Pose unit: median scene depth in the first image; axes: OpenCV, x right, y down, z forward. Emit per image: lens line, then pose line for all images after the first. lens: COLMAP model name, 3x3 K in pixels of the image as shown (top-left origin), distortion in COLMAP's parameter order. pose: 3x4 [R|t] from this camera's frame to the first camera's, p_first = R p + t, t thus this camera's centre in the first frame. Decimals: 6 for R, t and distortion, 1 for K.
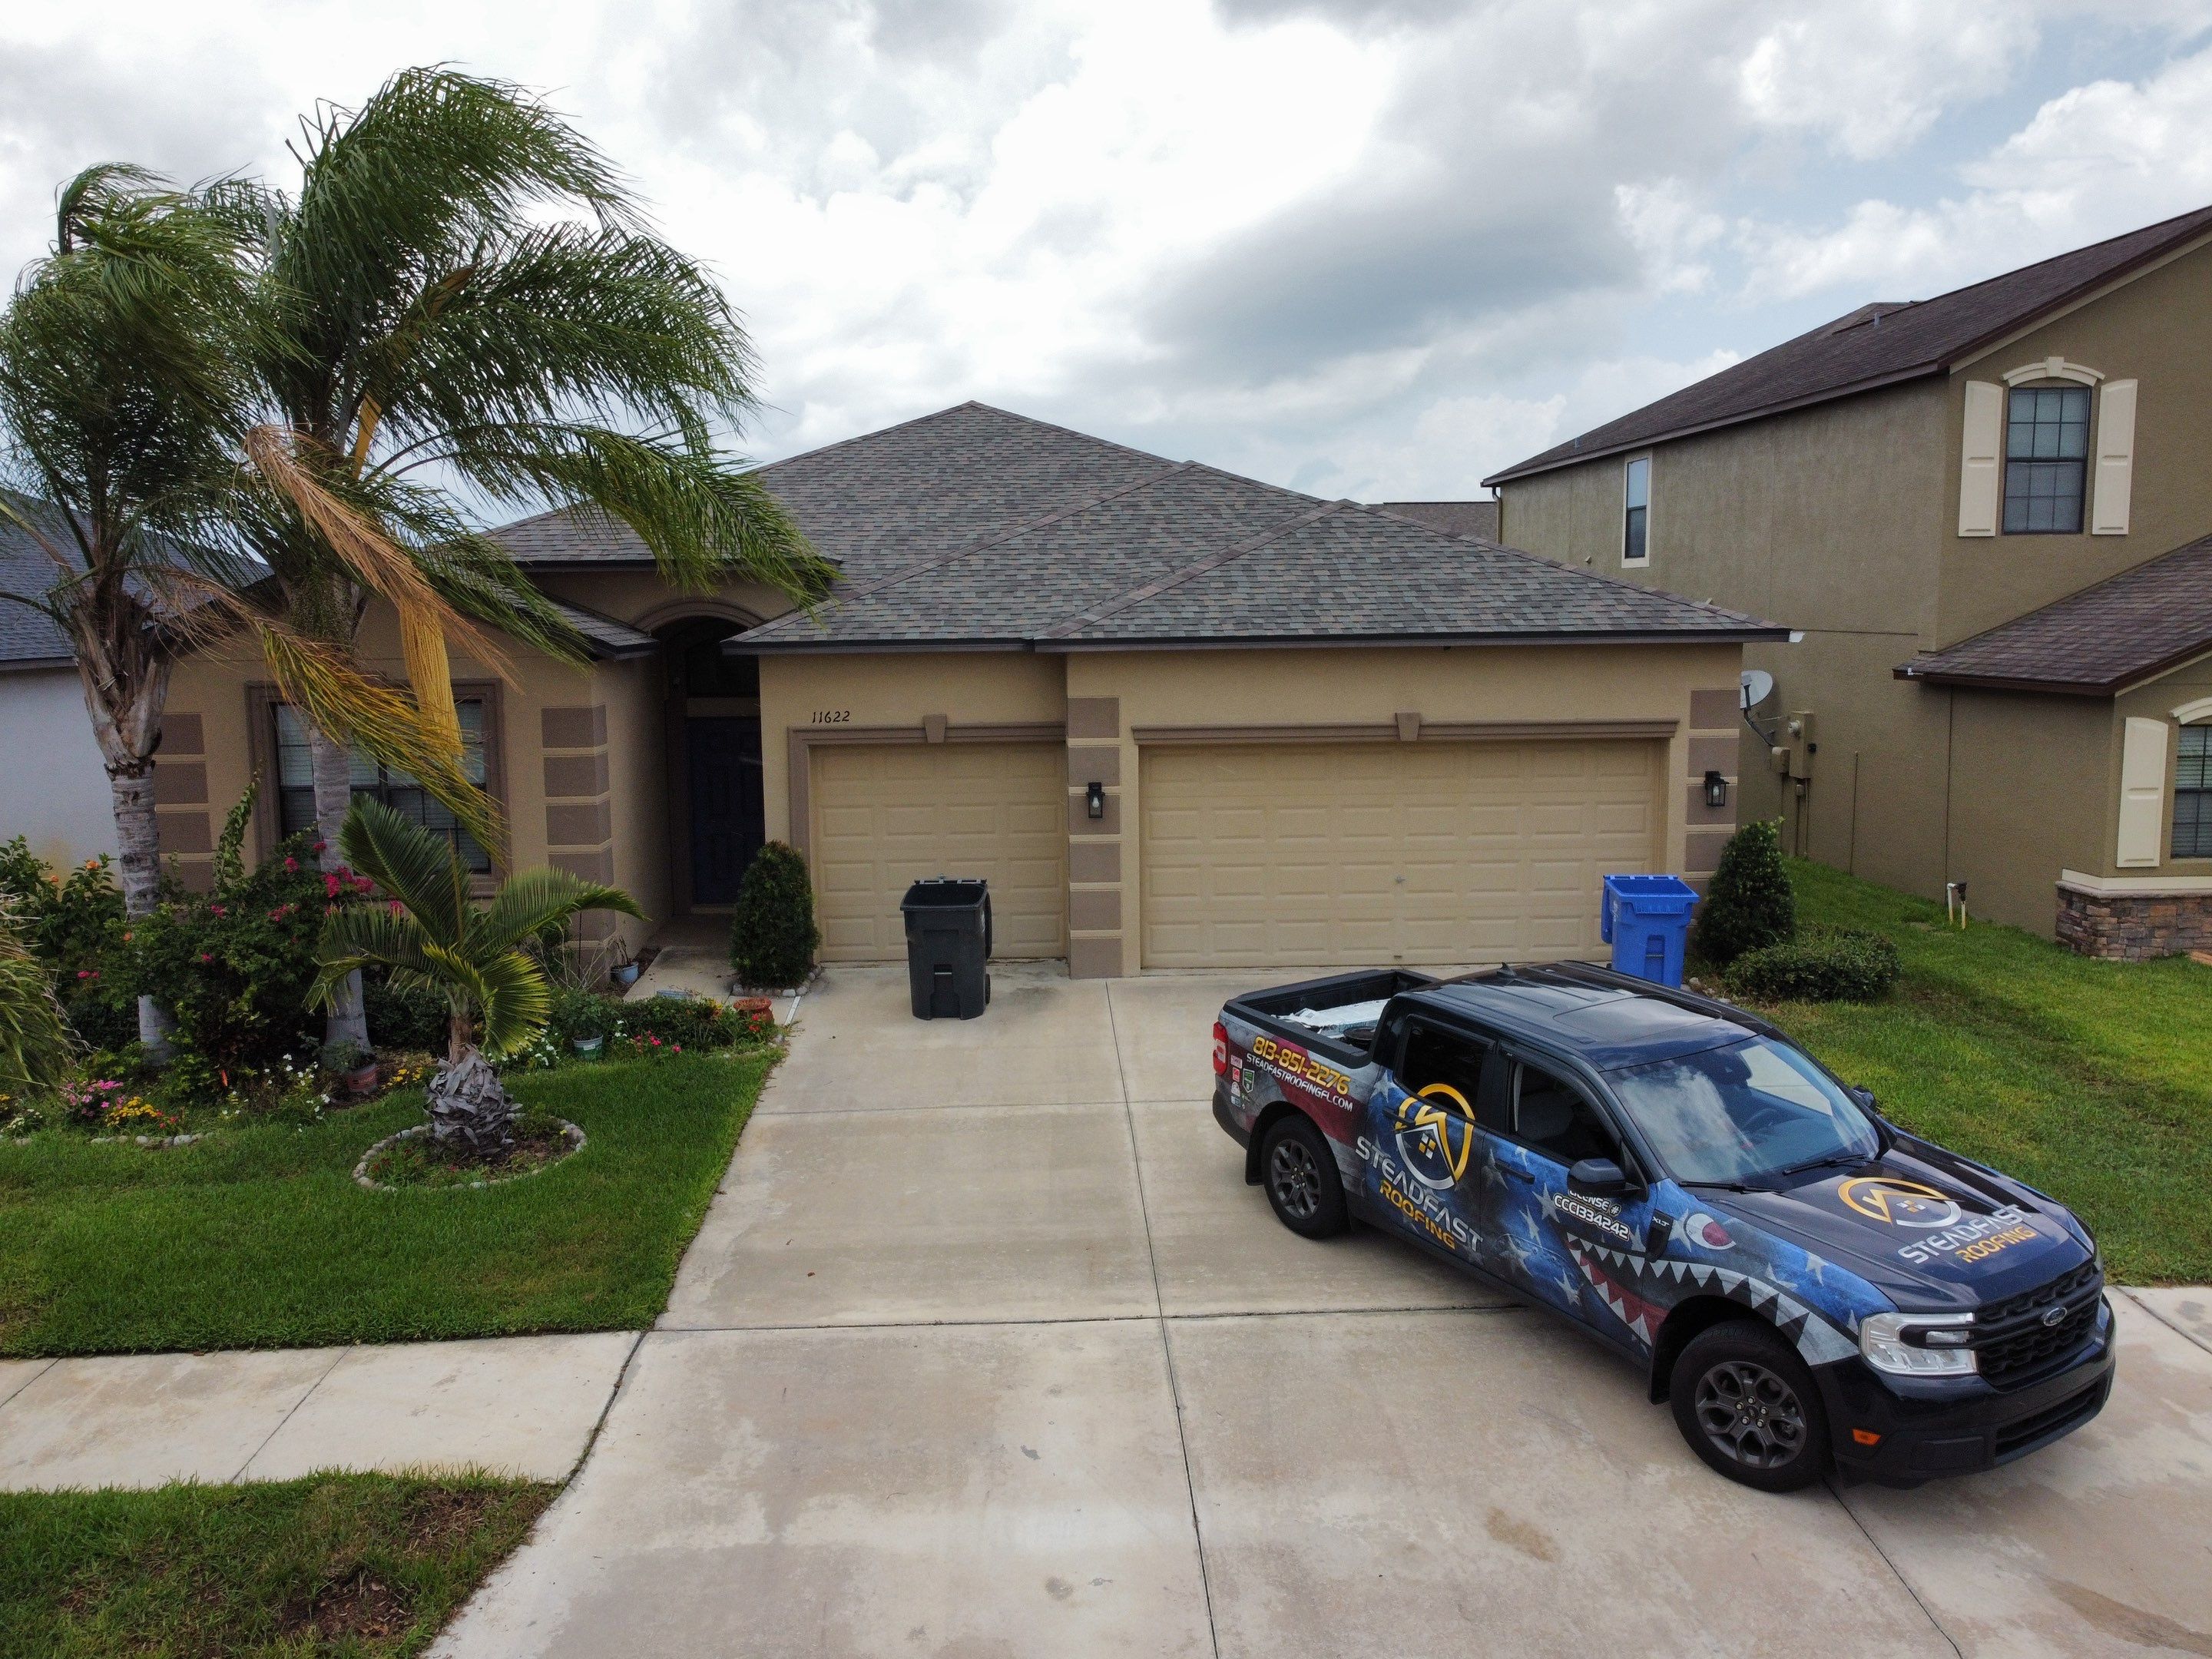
lens RADIAL K [[1681.6, 0, 1086.9], [0, 1681.6, 800.4], [0, 0, 1]] dist [0.014527, -0.019771]
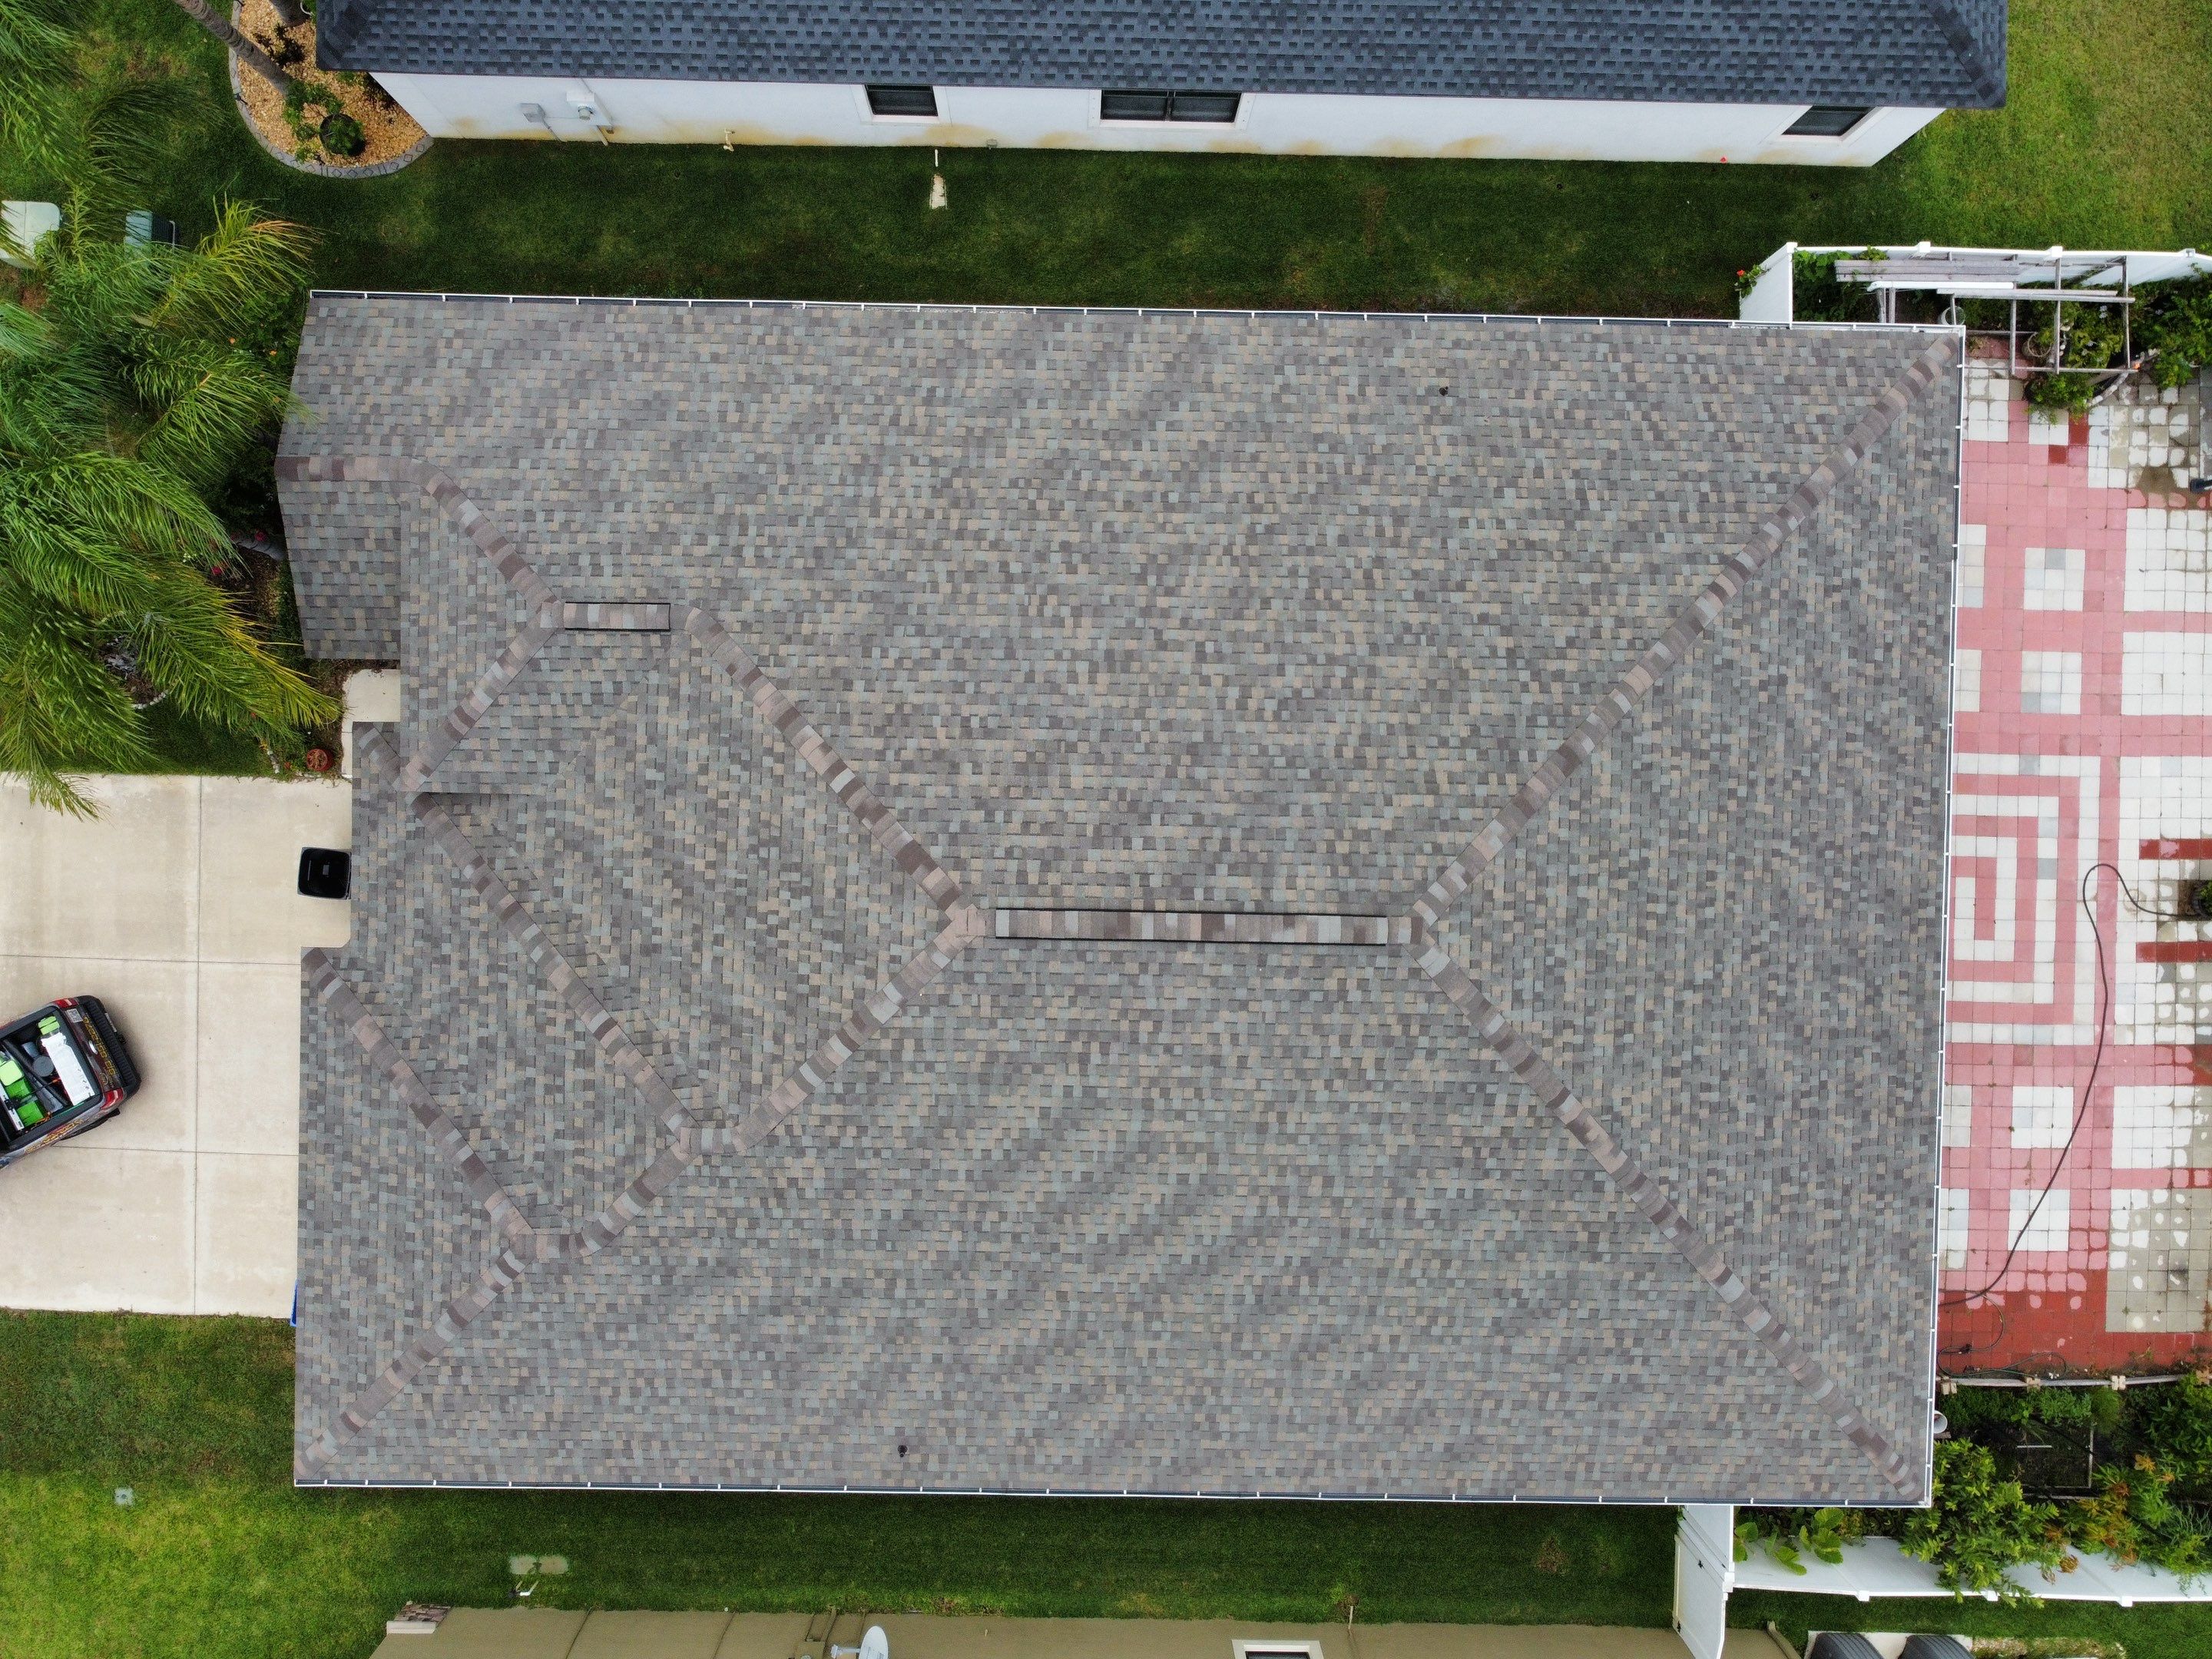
lens RADIAL K [[1681.6, 0, 1076.3], [0, 1681.6, 812.8], [0, 0, 1]] dist [0.014527, -0.019771]
pose [[-0.059805, 0.997808, 0.028331, -0.219944], [-0.123143, -0.035540, 0.991752, -1.556950], [0.990585, 0.055823, 0.124998, 1.429804]]
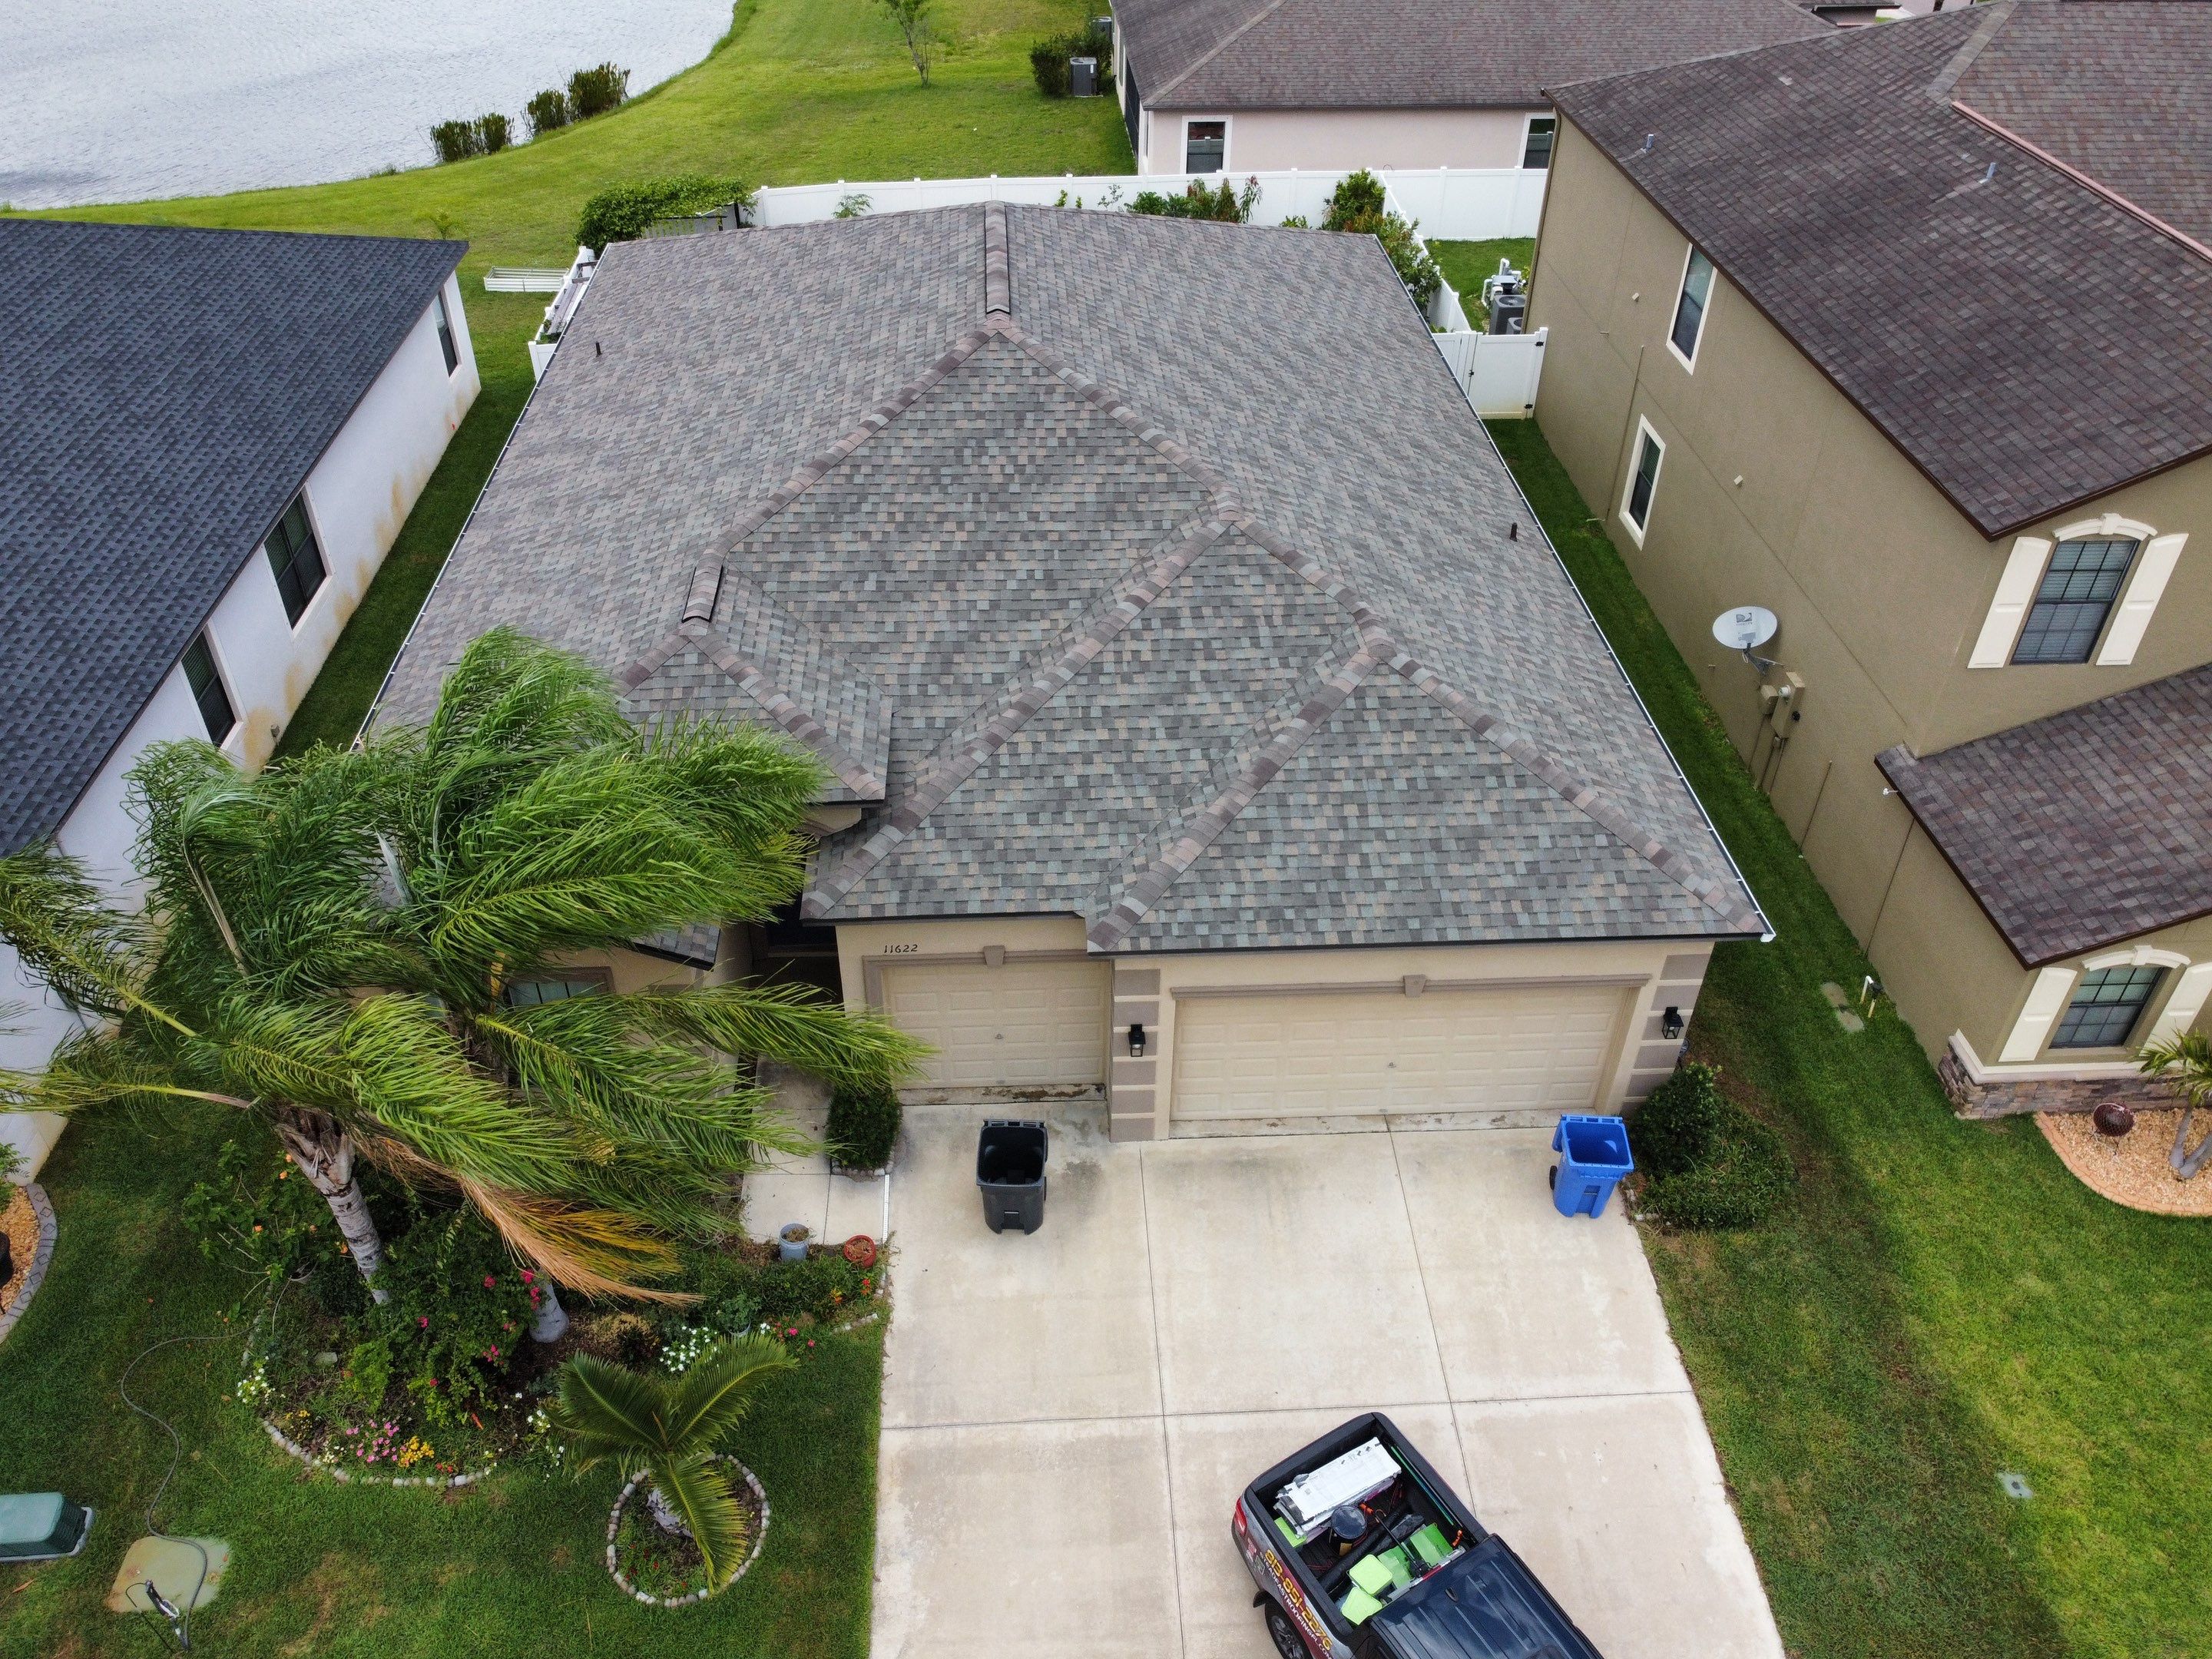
lens RADIAL K [[1681.6, 0, 1085.0], [0, 1681.6, 802.6], [0, 0, 1]] dist [0.014527, -0.019771]
pose [[0.999803, 0.007110, 0.018543, -0.053137], [-0.015539, 0.861495, 0.507528, -0.727882], [-0.012366, -0.507716, 0.861436, 0.086423]]
